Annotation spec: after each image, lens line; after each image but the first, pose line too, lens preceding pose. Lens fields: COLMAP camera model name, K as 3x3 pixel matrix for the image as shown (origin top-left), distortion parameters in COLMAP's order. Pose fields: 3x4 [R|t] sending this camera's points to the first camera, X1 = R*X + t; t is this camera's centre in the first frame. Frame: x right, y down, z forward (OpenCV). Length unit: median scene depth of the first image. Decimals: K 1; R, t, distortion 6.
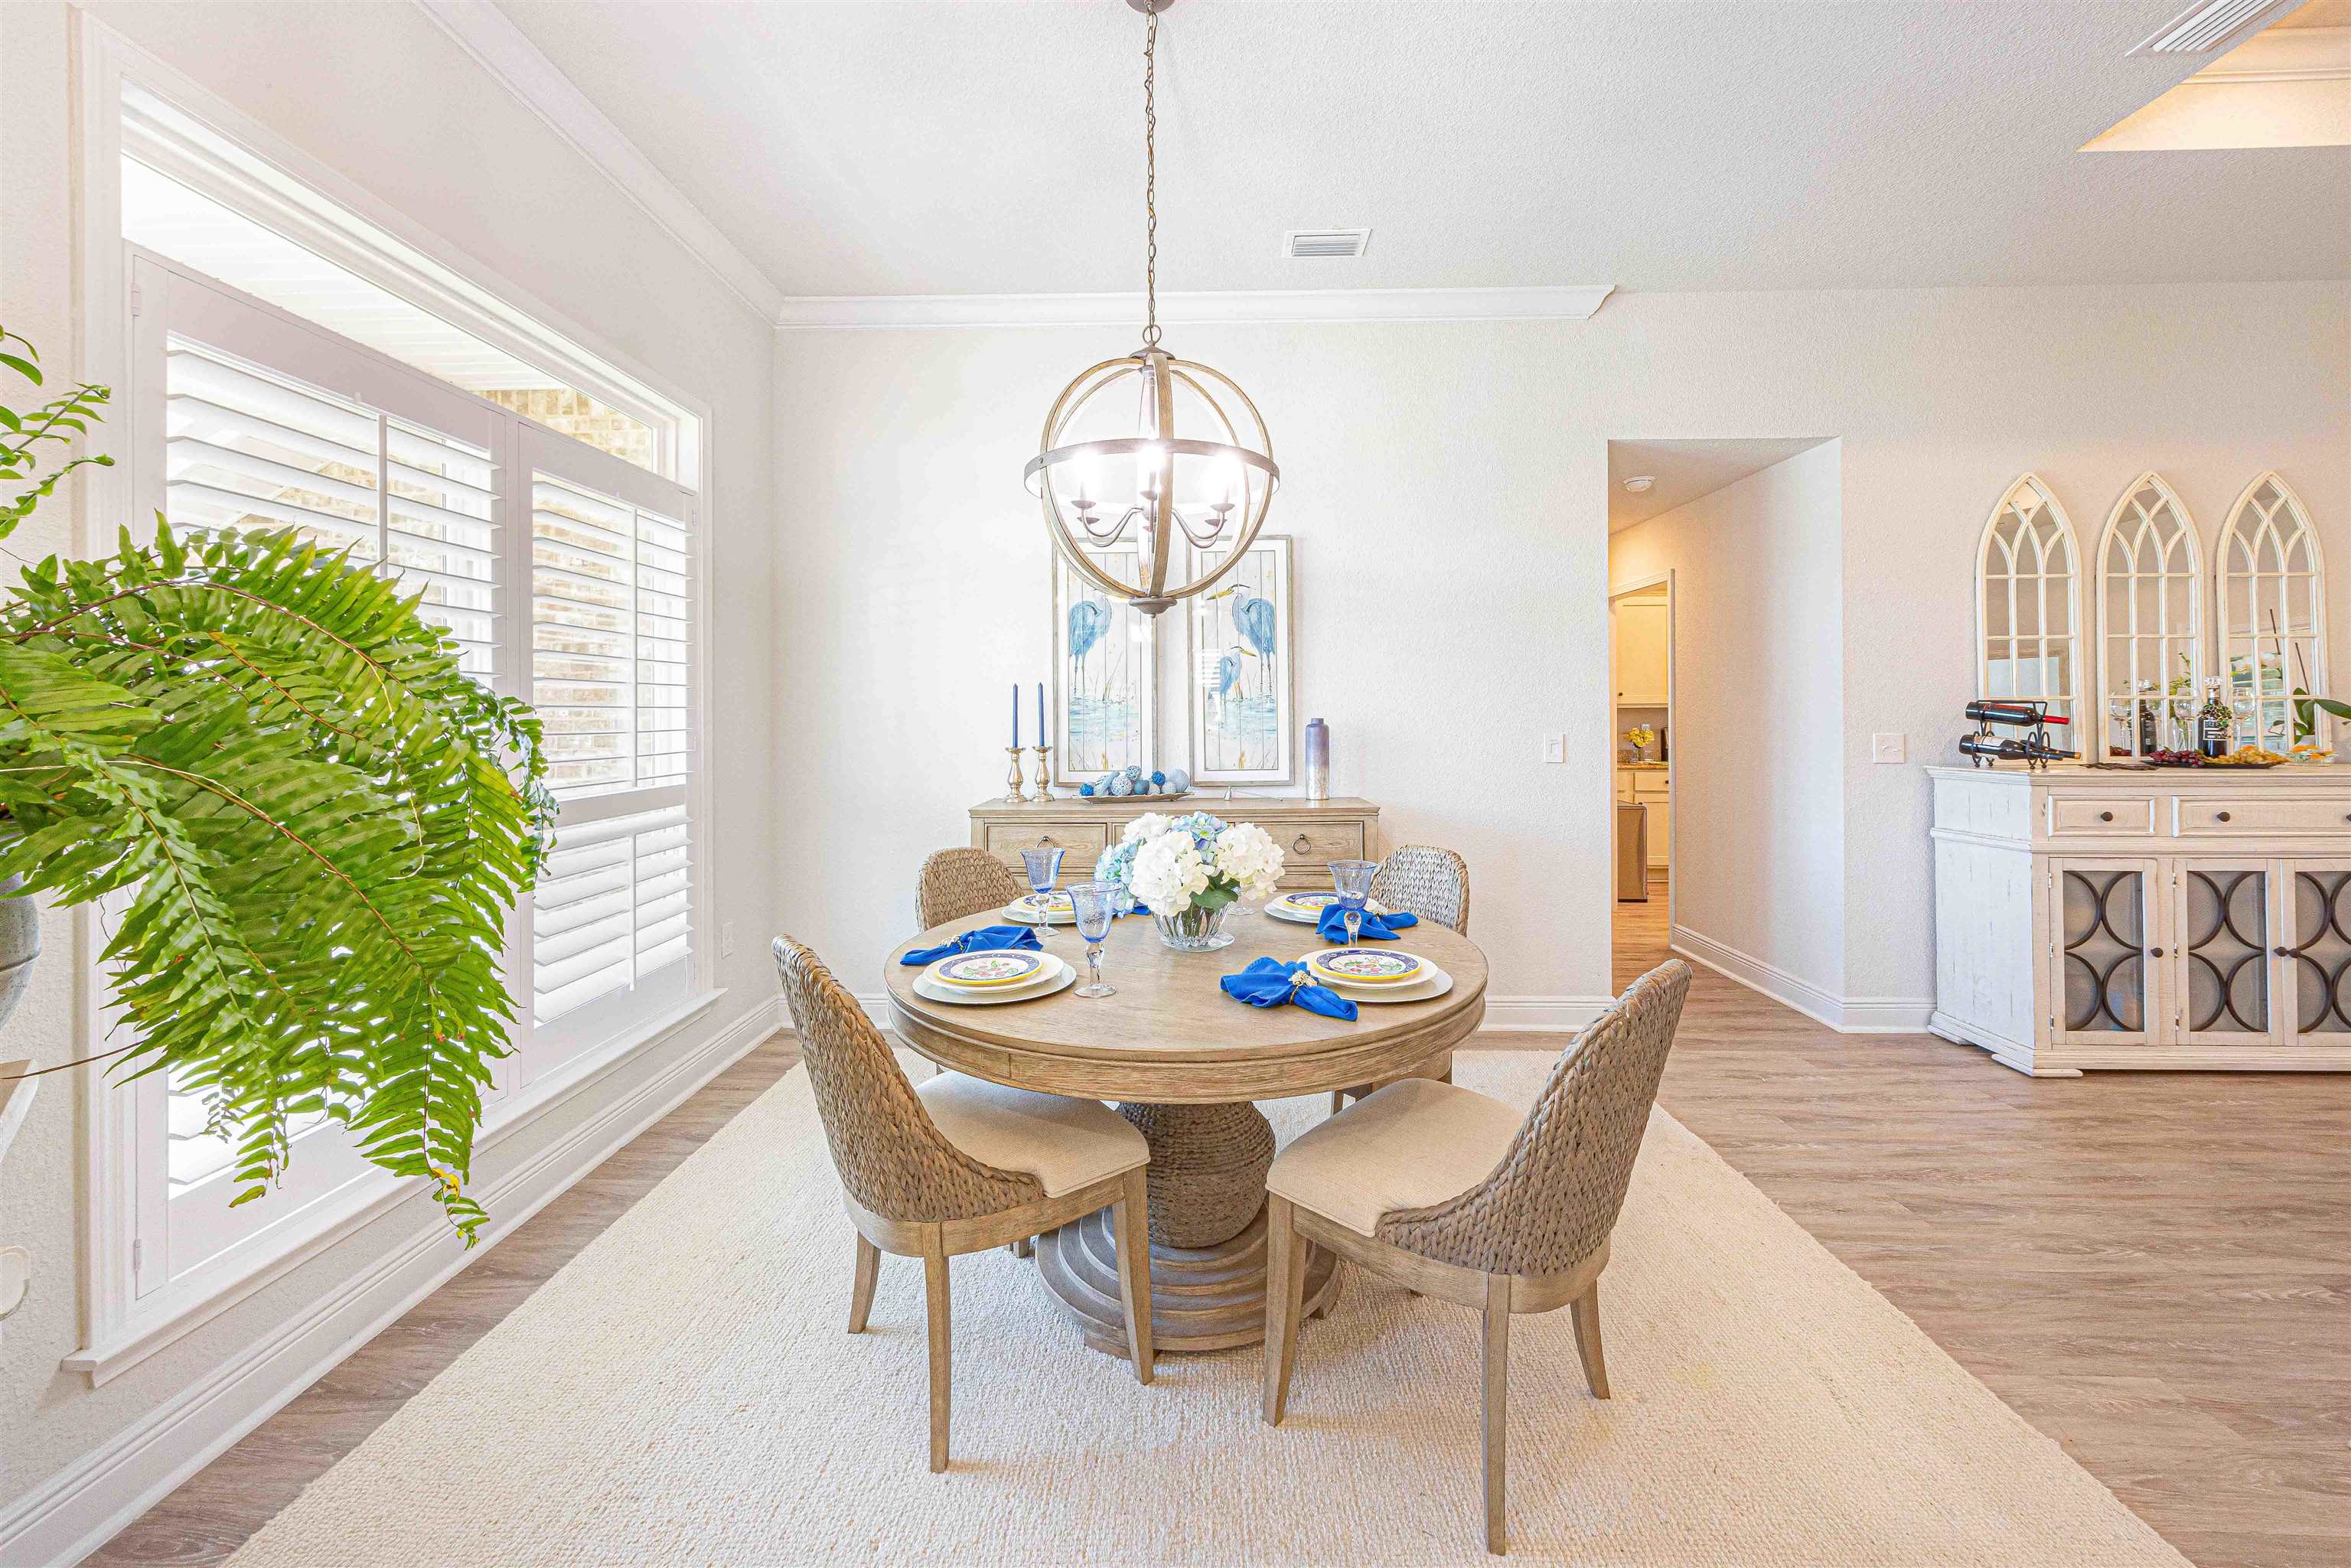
lens RADIAL K [[922.7, 0, 1169.1], [0, 922.7, 710.6], [0, 0, 1]] dist [-0.000328, -0.000253]
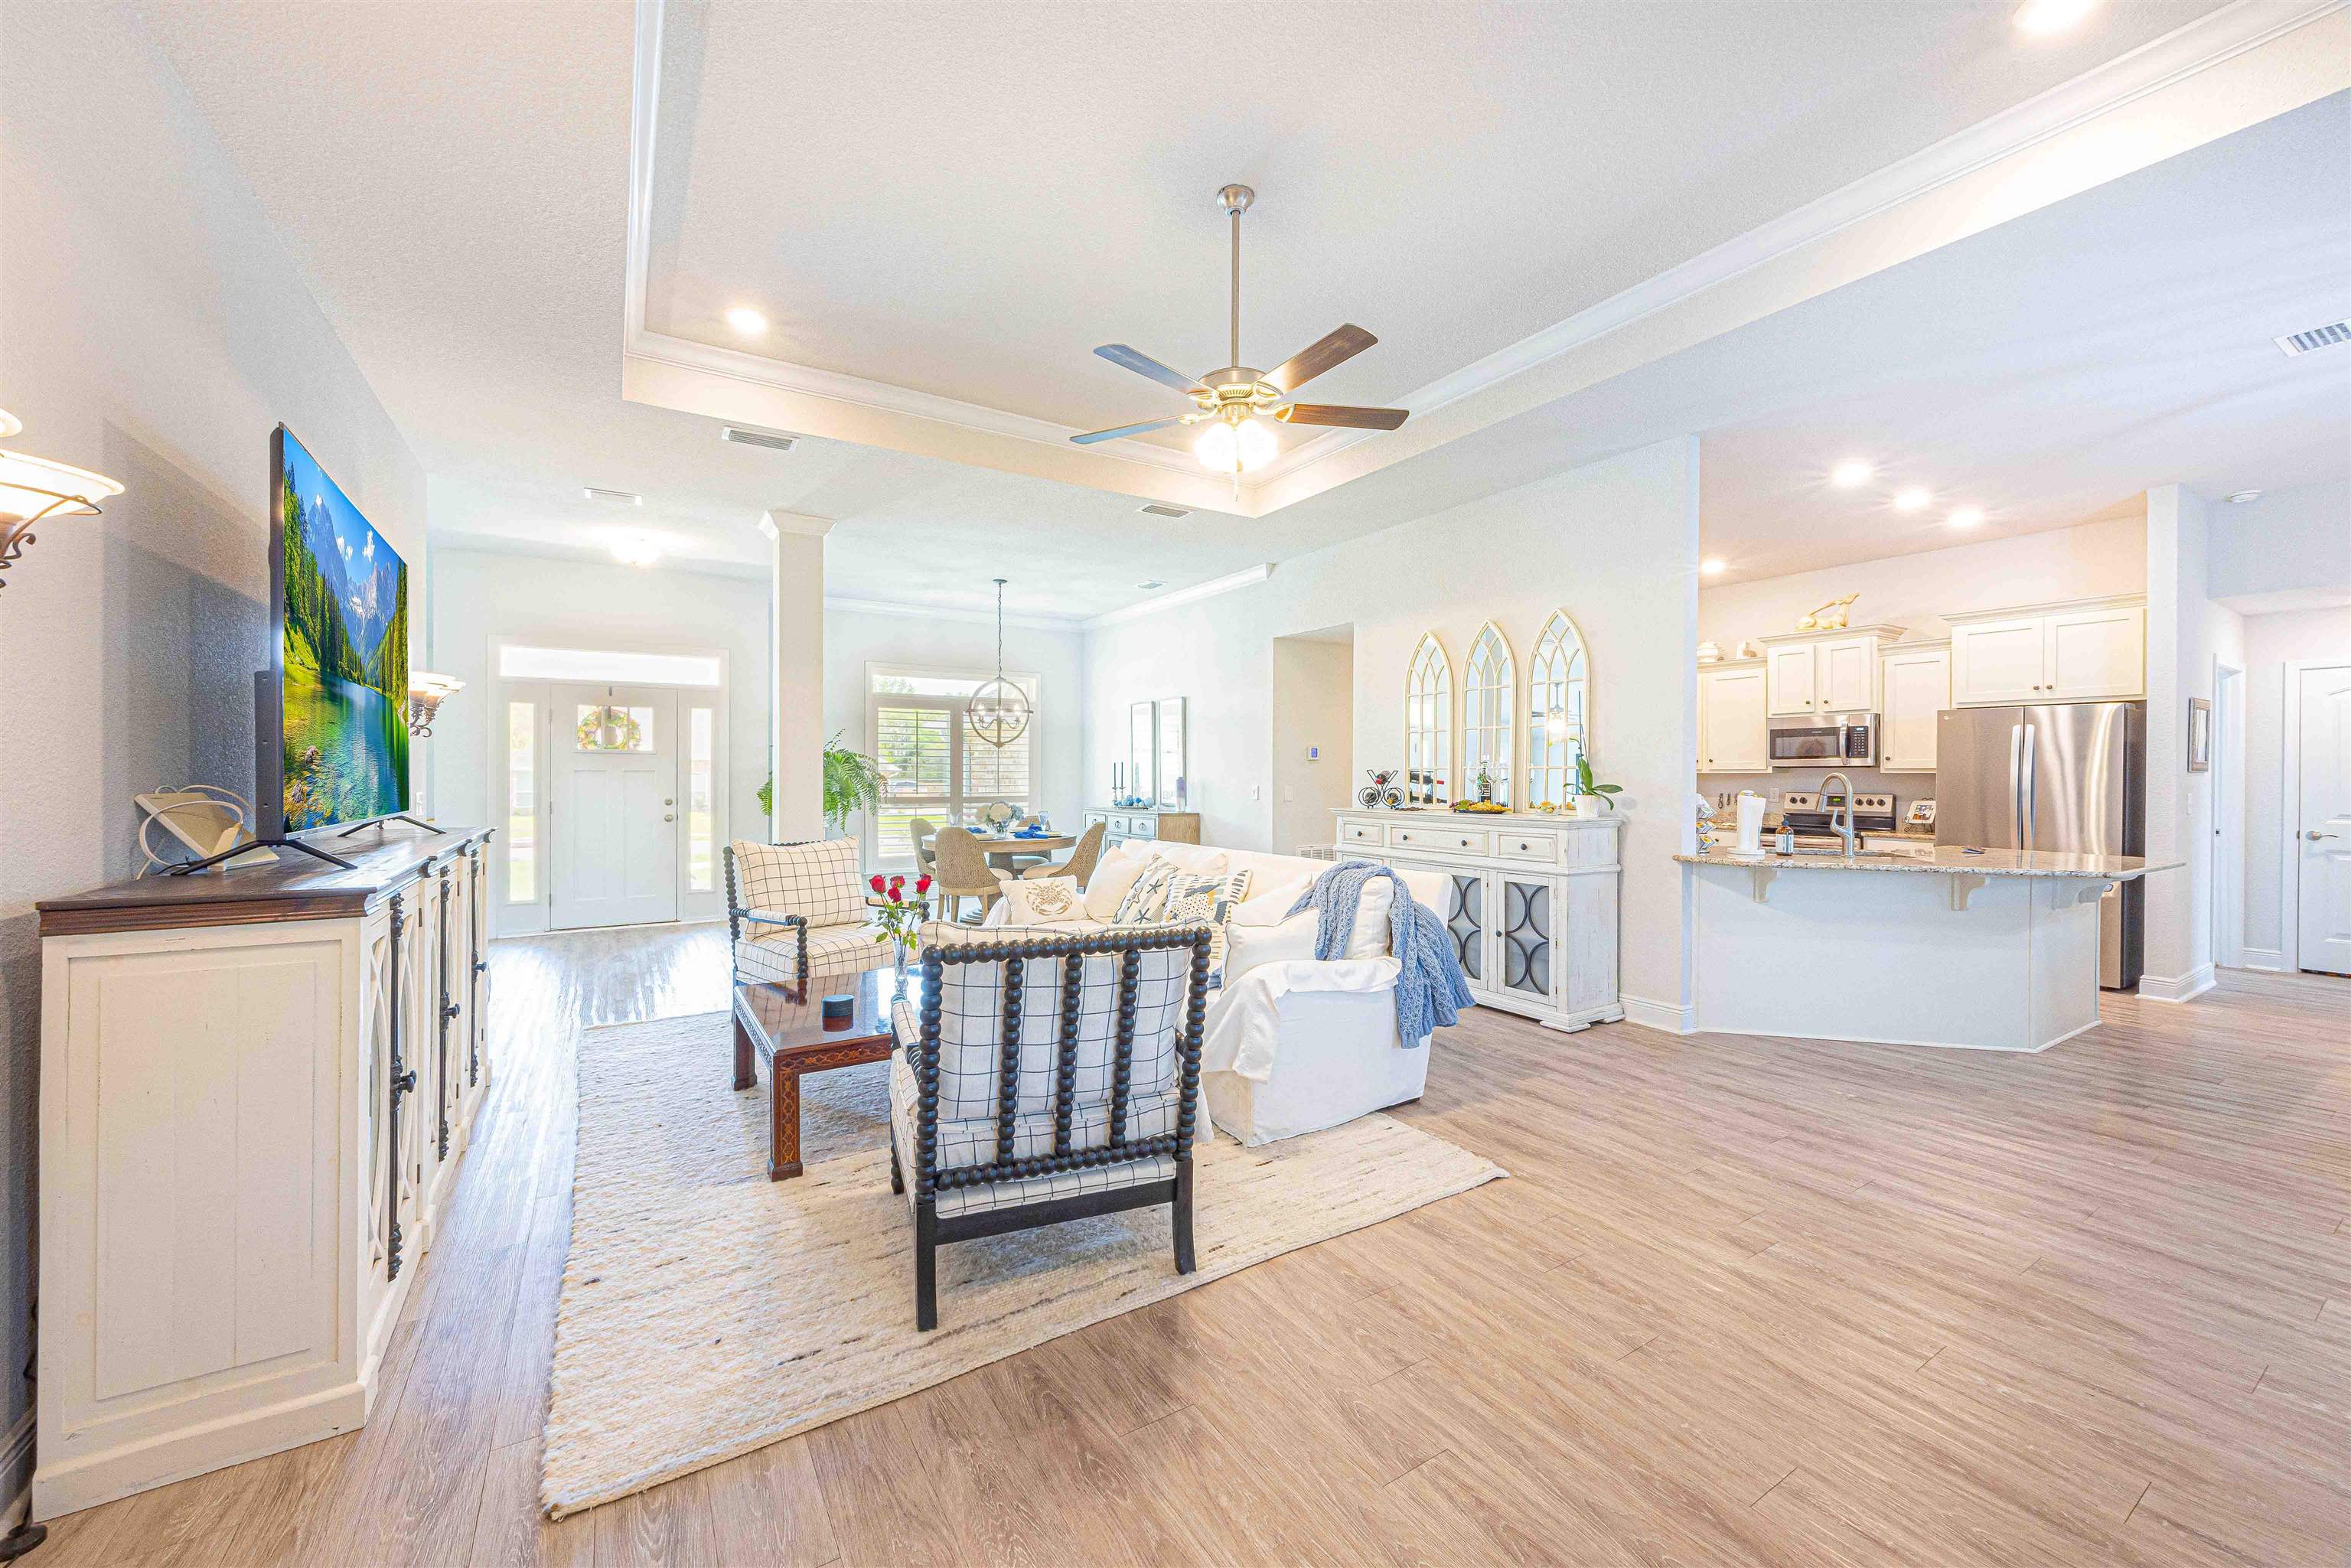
lens RADIAL K [[893.9, 0, 1174.5], [0, 893.9, 774.6], [0, 0, 1]] dist [-0.001511, -0.000153]
pose [[0.558093, 0.006527, -0.829753, 2.136924], [-0.001532, 0.999975, 0.006836, -0.011450], [0.829777, -0.002544, 0.558089, -0.284192]]
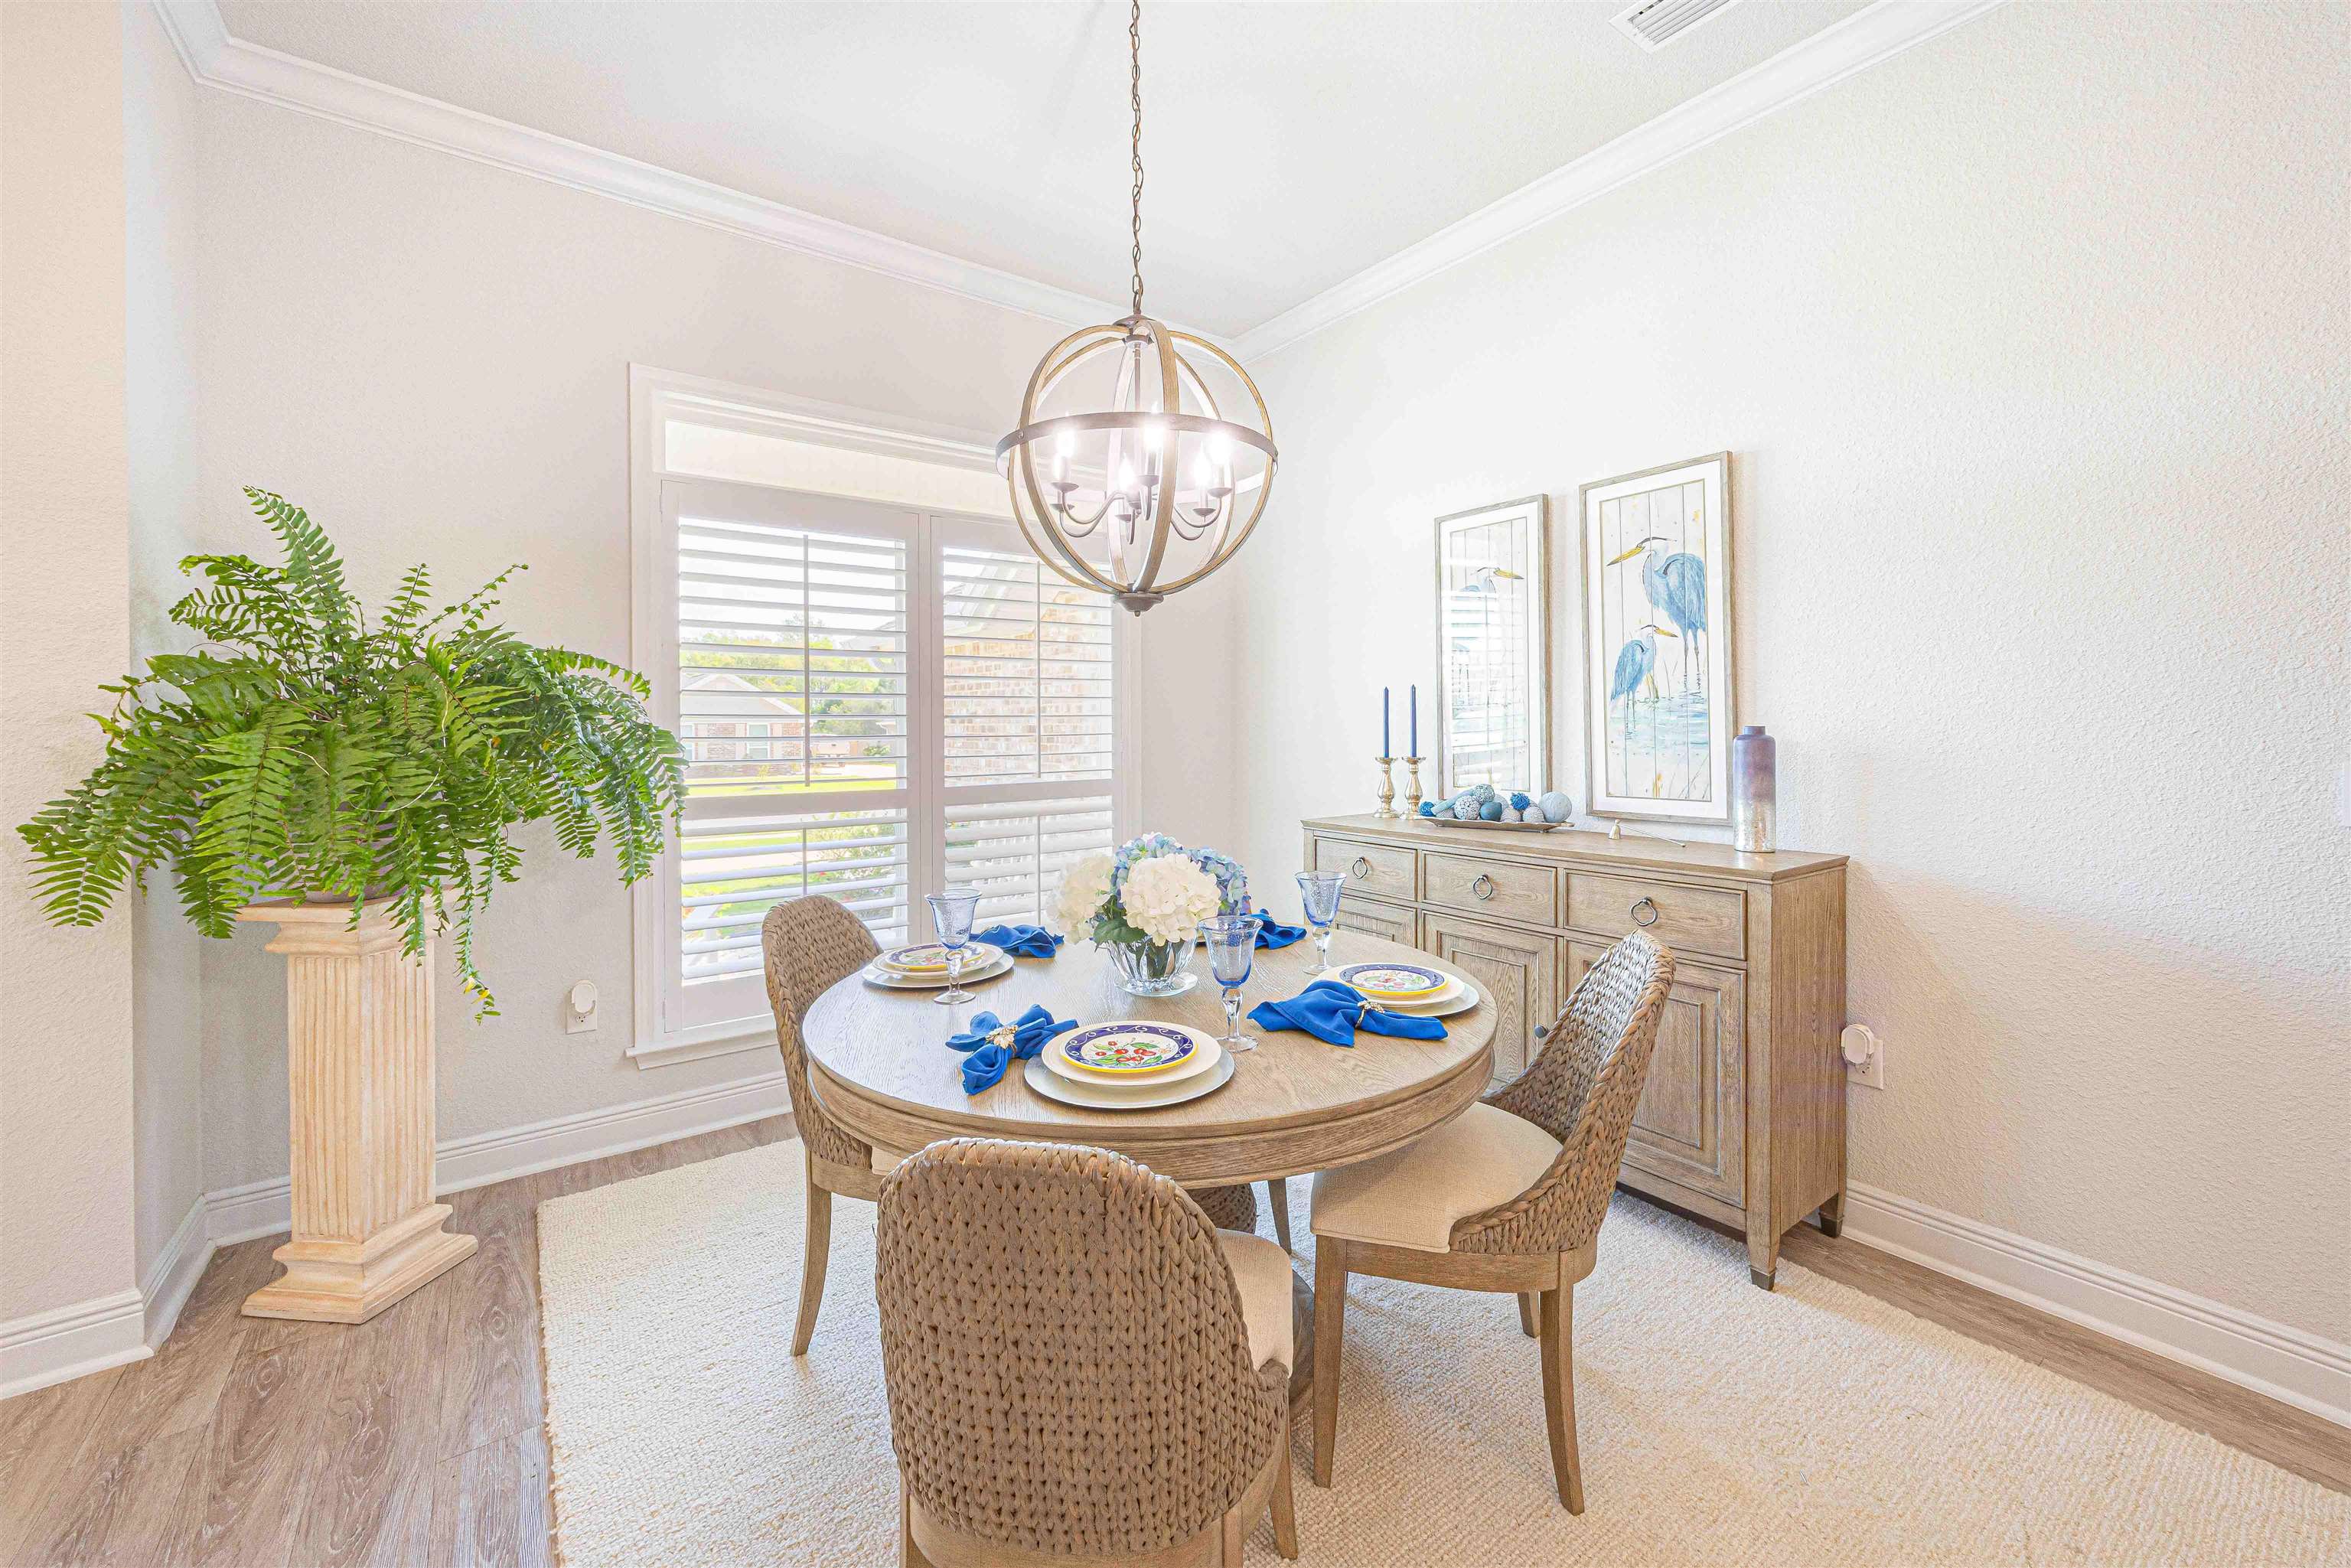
lens RADIAL K [[926.6, 0, 1203.3], [0, 926.6, 726.6], [0, 0, 1]] dist [0.001105, -0.000048]
pose [[0.612537, 0.002908, -0.790436, 0.467721], [0.007601, 0.999925, 0.009569, -0.000513], [0.790405, -0.011870, 0.612469, 0.312520]]
